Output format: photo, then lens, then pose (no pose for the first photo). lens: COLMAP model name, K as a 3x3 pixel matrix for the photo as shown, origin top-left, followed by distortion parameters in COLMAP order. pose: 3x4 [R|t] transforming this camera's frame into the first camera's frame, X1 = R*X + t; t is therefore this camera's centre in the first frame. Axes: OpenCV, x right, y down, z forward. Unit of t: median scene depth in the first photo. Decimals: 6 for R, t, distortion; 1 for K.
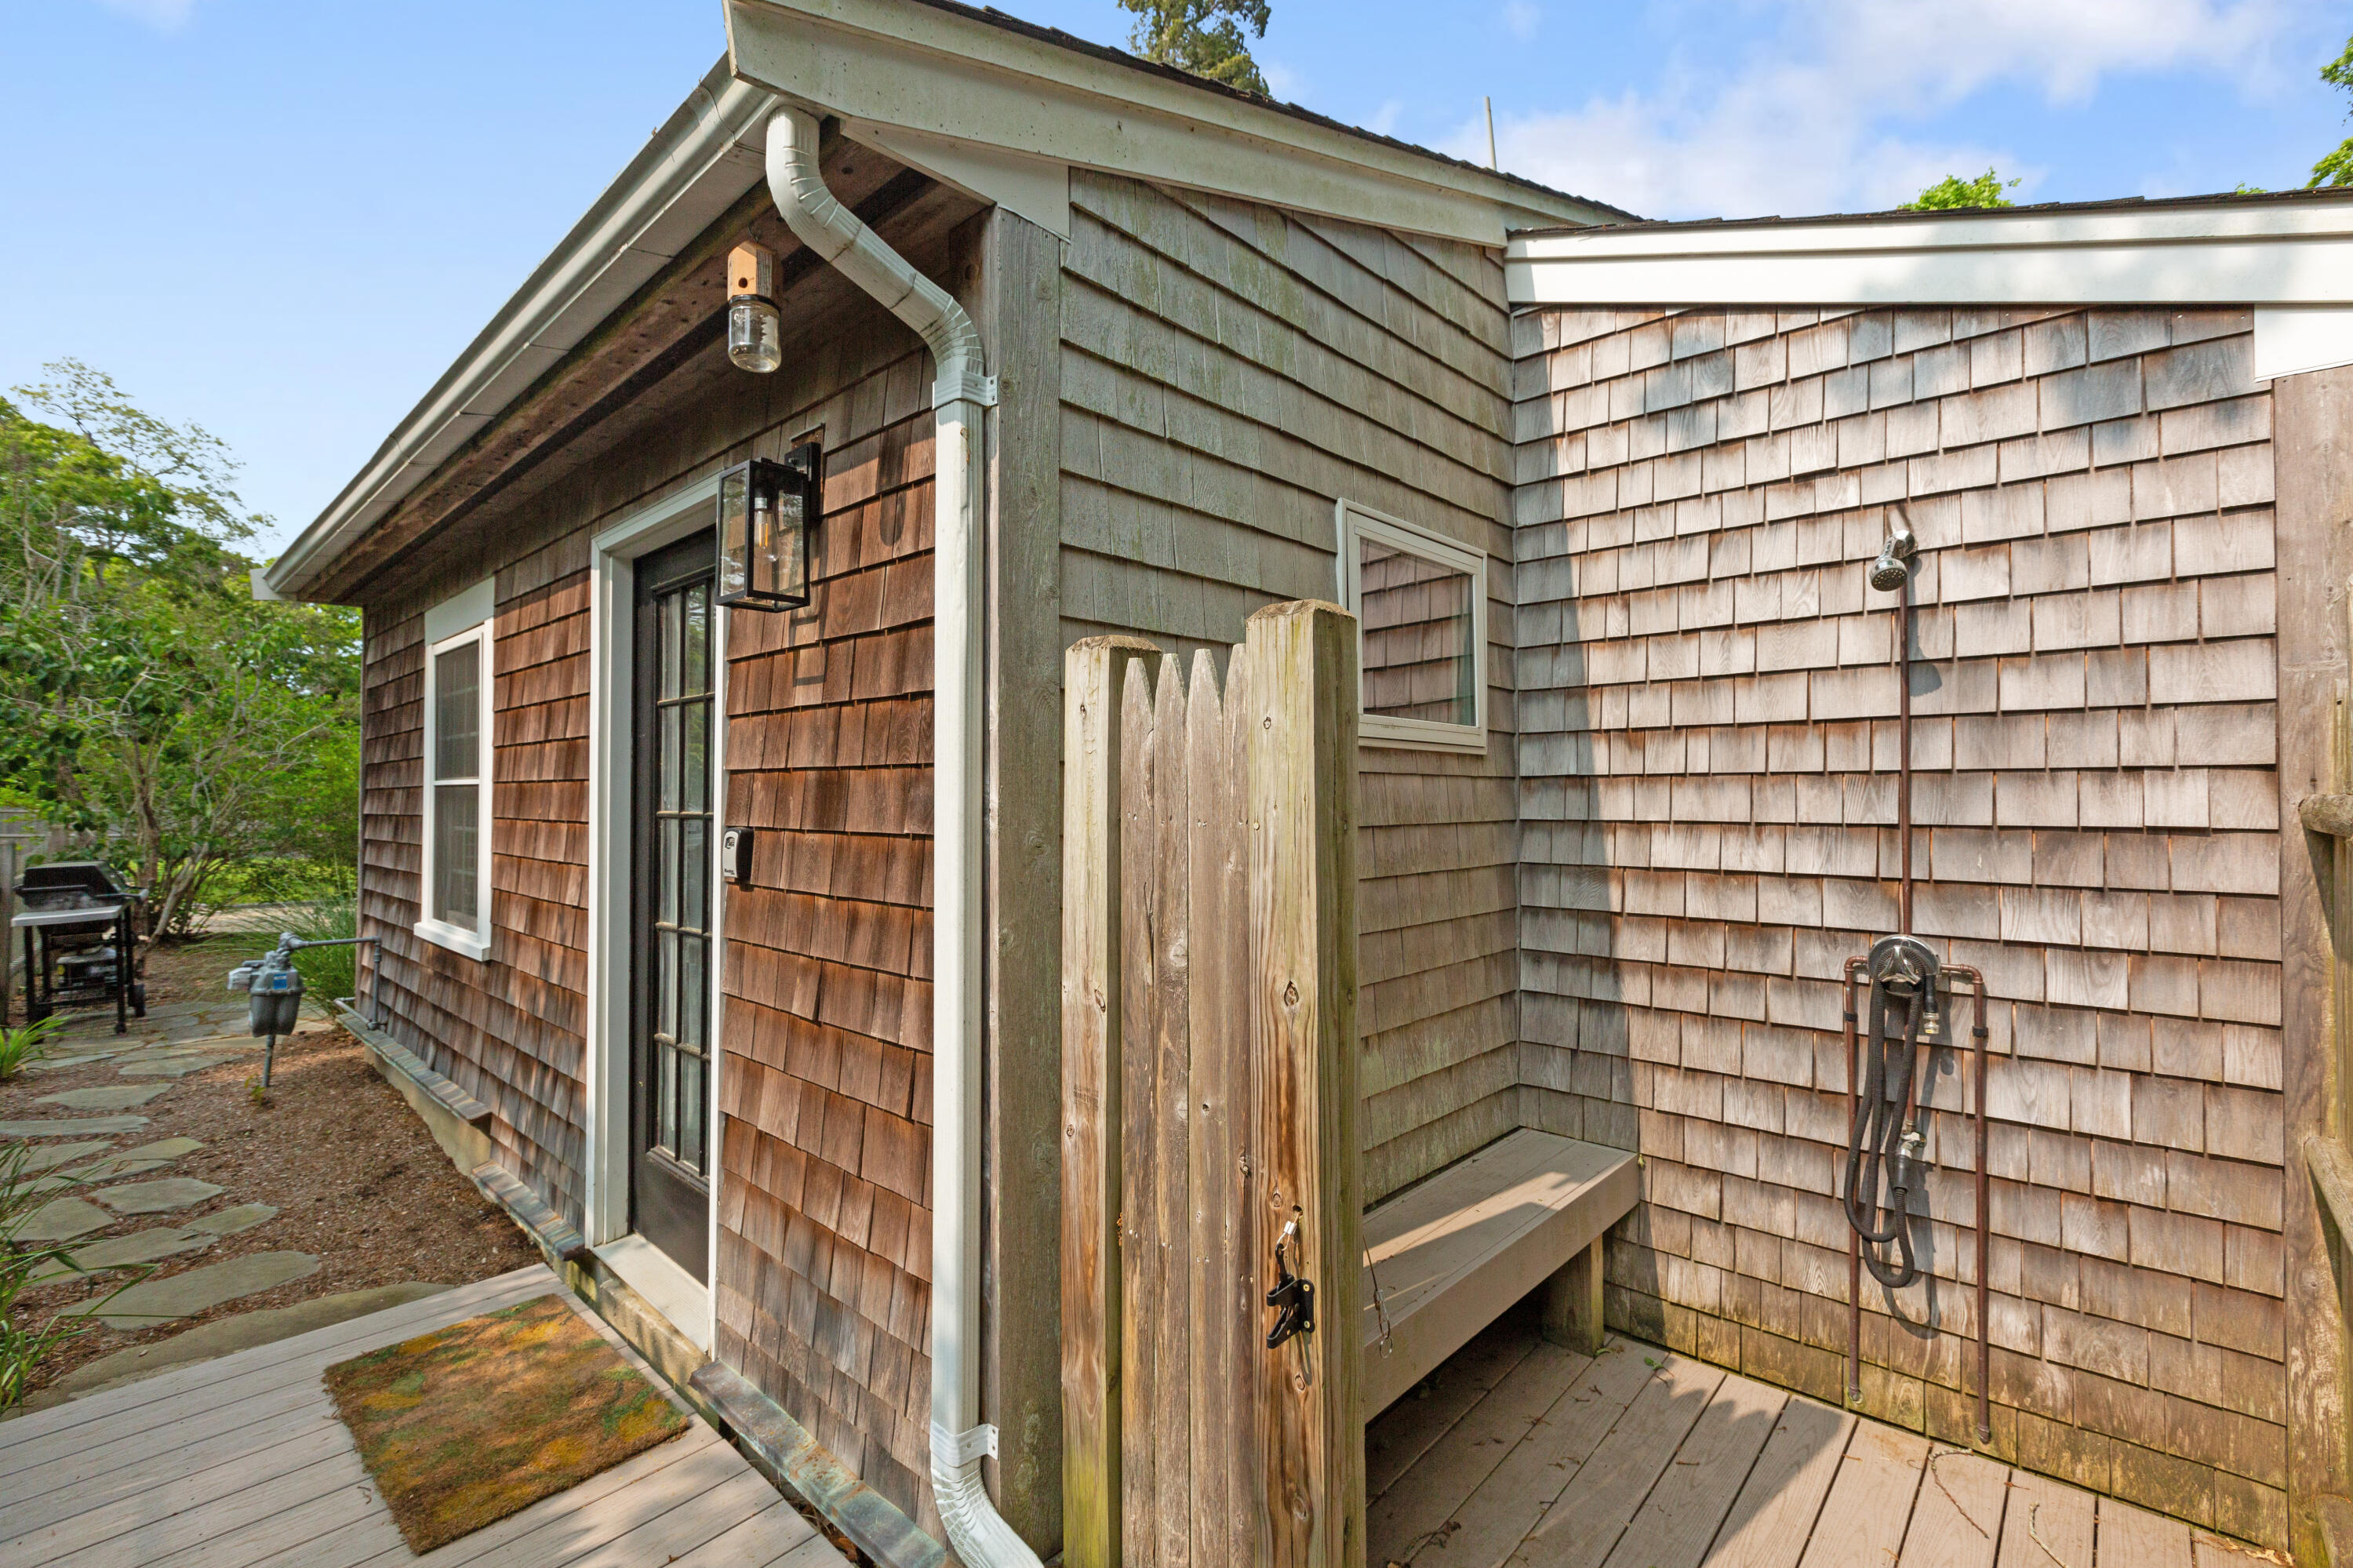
lens RADIAL K [[1022.2, 0, 1162.6], [0, 1022.2, 775.5], [0, 0, 1]] dist [-0.013007, 0.001010]
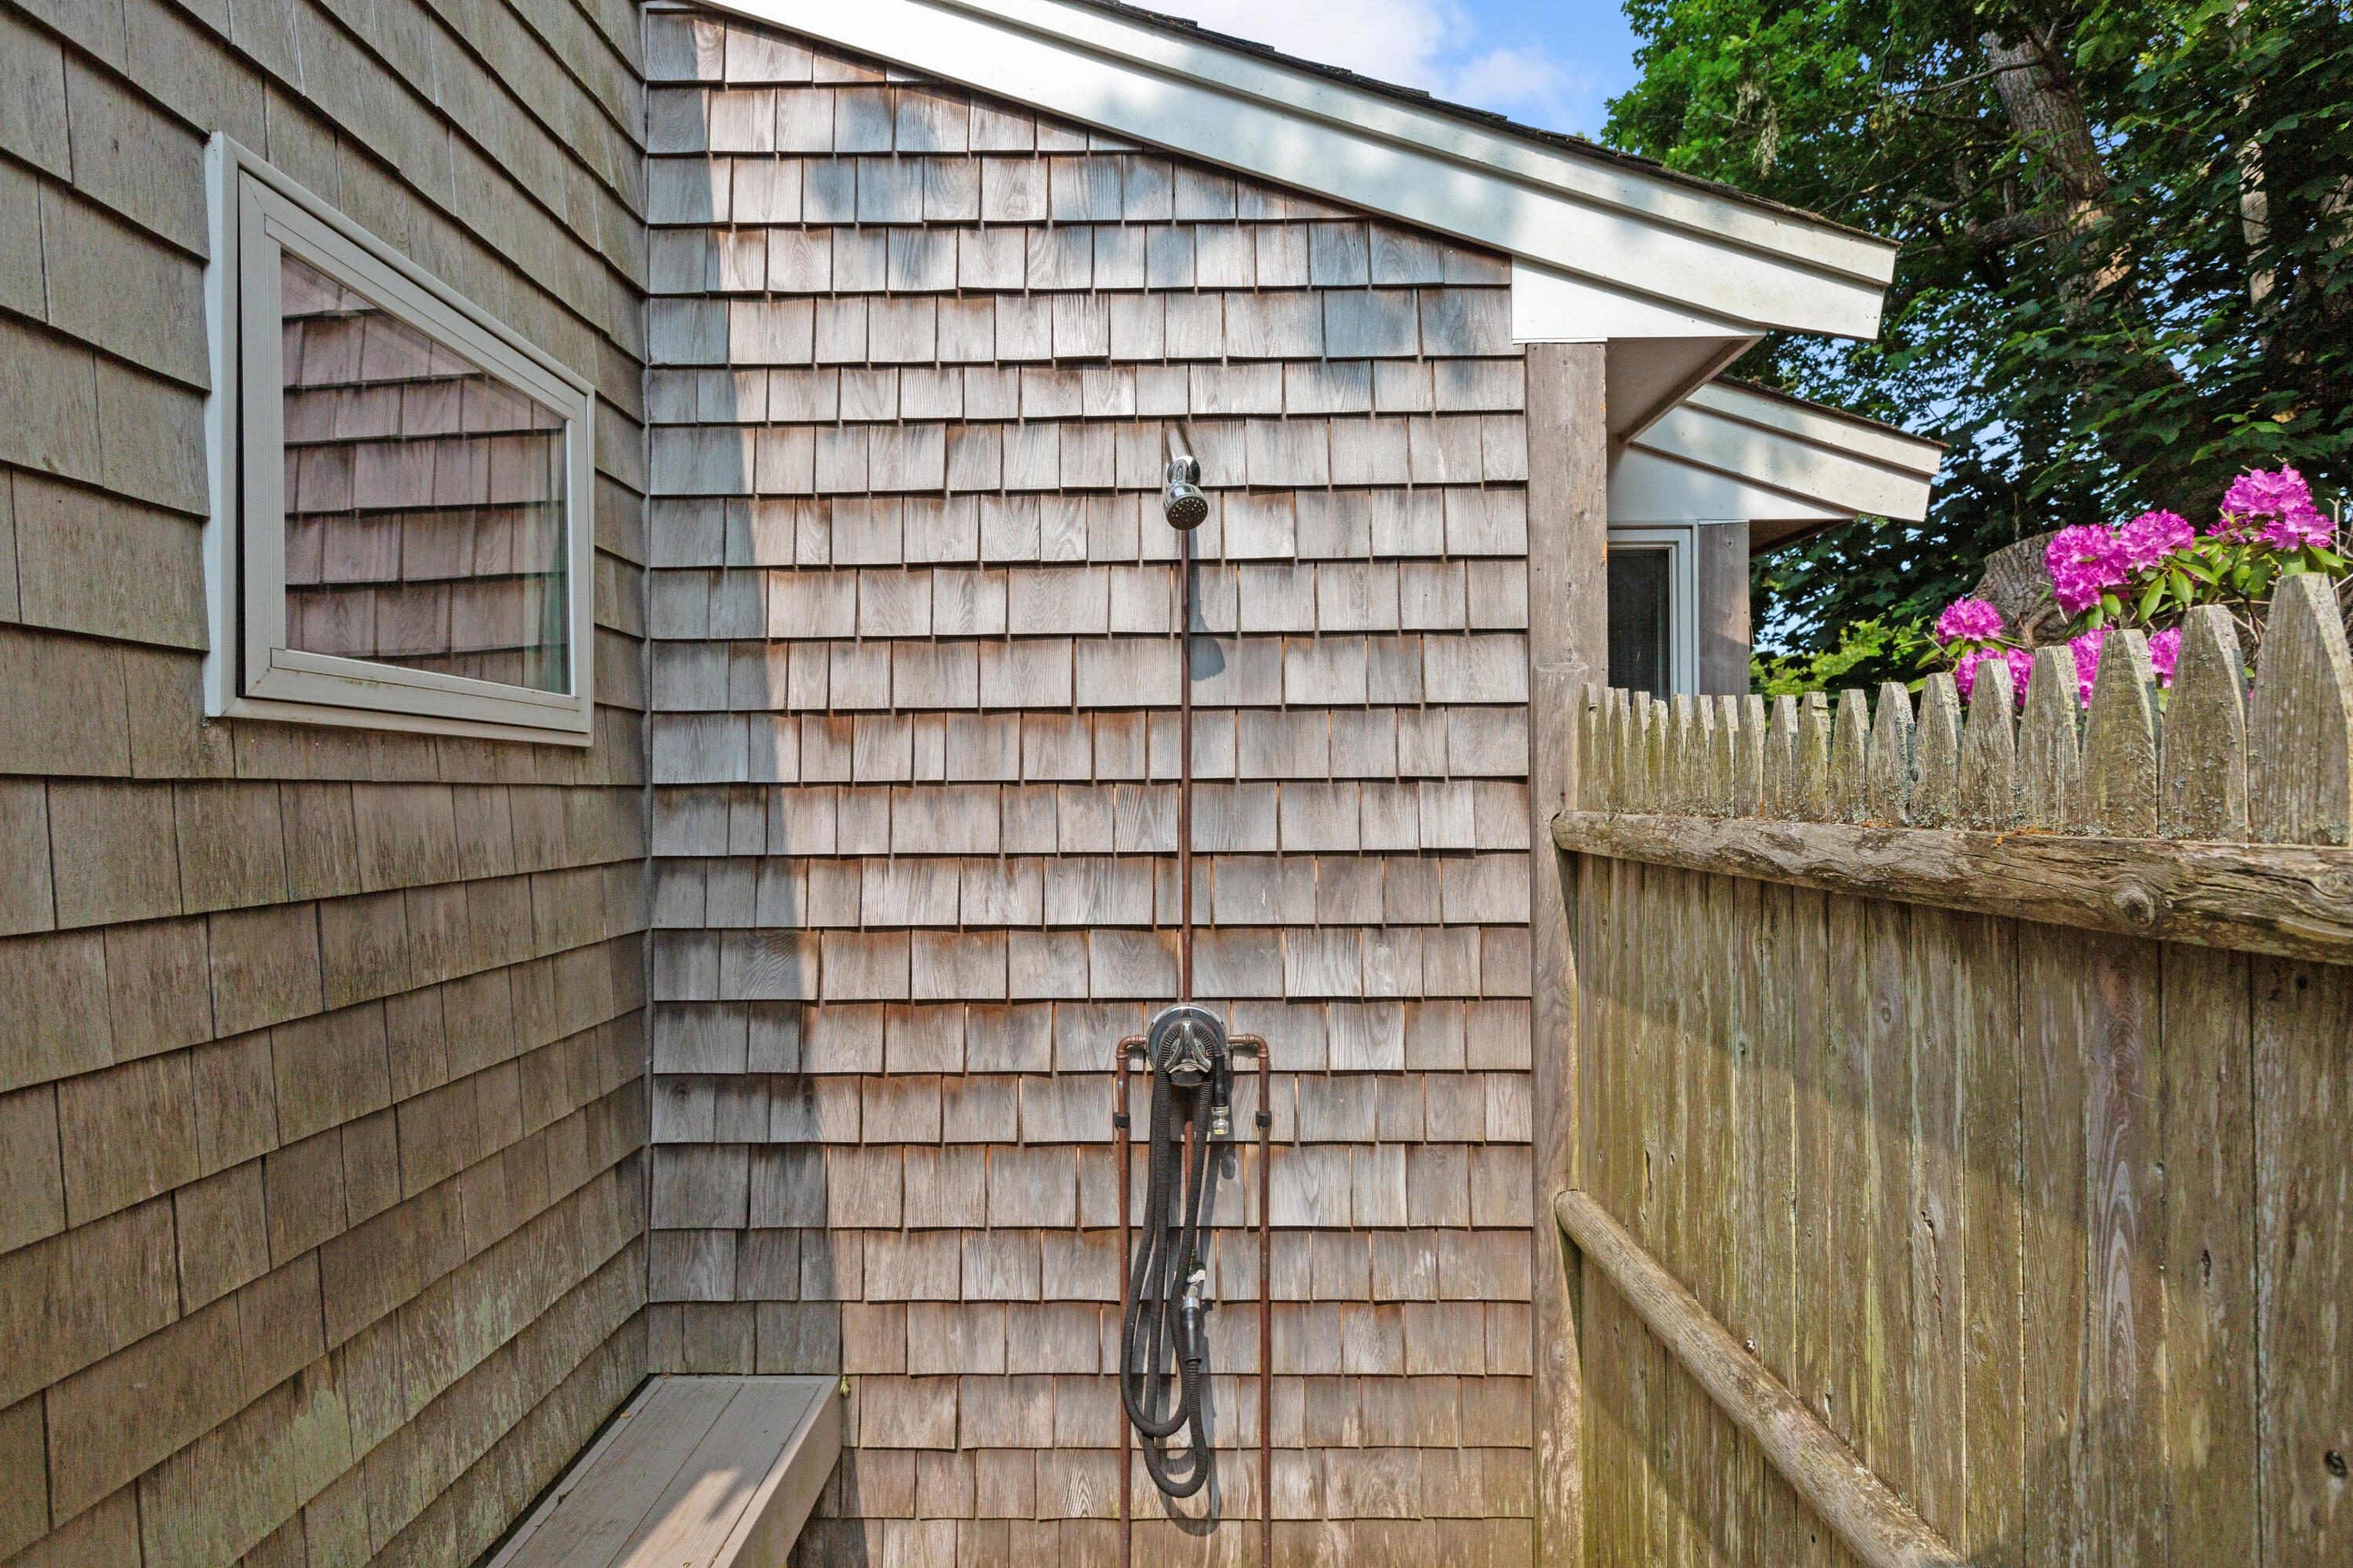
lens RADIAL K [[1215.3, 0, 1164.4], [0, 1215.3, 778.8], [0, 0, 1]] dist [0.011342, -0.002324]
pose [[0.742308, 0.003034, 0.670051, 0.117144], [-0.006927, 0.999971, 0.003146, -0.007901], [-0.670023, -0.006977, 0.742308, 0.334587]]
